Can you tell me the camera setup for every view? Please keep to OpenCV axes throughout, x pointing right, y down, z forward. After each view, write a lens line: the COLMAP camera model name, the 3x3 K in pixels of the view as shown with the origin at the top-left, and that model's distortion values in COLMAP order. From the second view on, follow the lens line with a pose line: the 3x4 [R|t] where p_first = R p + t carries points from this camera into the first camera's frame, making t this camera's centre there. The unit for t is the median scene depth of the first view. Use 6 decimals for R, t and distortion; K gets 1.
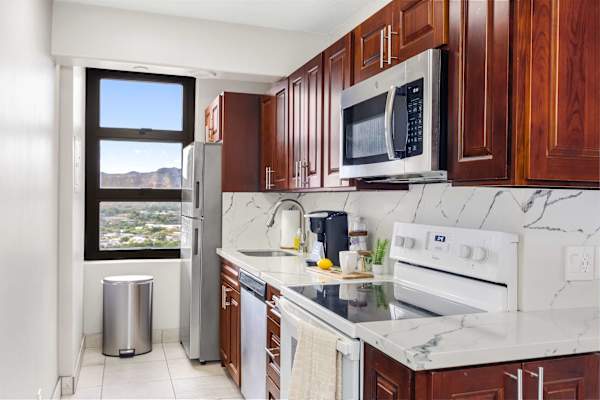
lens RADIAL K [[526.7, 0, 300.5], [0, 526.7, 198.9], [0, 0, 1]] dist [0.016940, -0.001782]
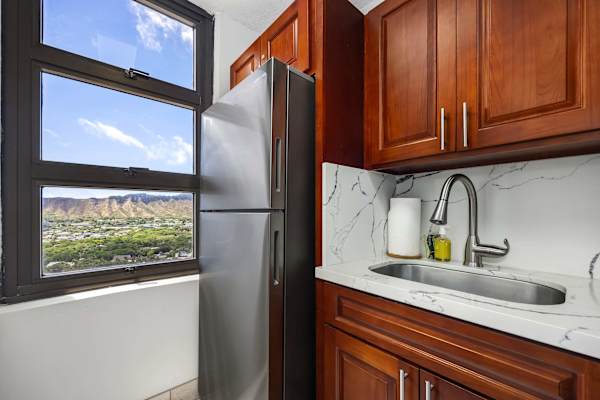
lens RADIAL K [[243.3, 0, 288.0], [0, 243.3, 214.3], [0, 0, 1]] dist [-0.012974, -0.000093]
pose [[0.930807, -0.009452, 0.365388, -0.329508], [0.005998, 0.999926, 0.010588, 0.046040], [-0.365461, -0.007664, 0.930795, 0.946881]]
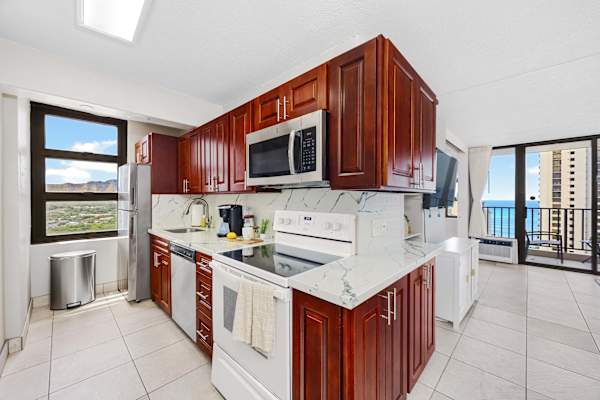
lens RADIAL K [[234.1, 0, 302.3], [0, 234.1, 198.5], [0, 0, 1]] dist [0.003787, 0.000302]
pose [[0.888667, -0.010857, 0.458424, -0.081588], [0.009312, 0.999941, 0.005631, 0.000038], [-0.458458, -0.000735, 0.888716, 0.177104]]
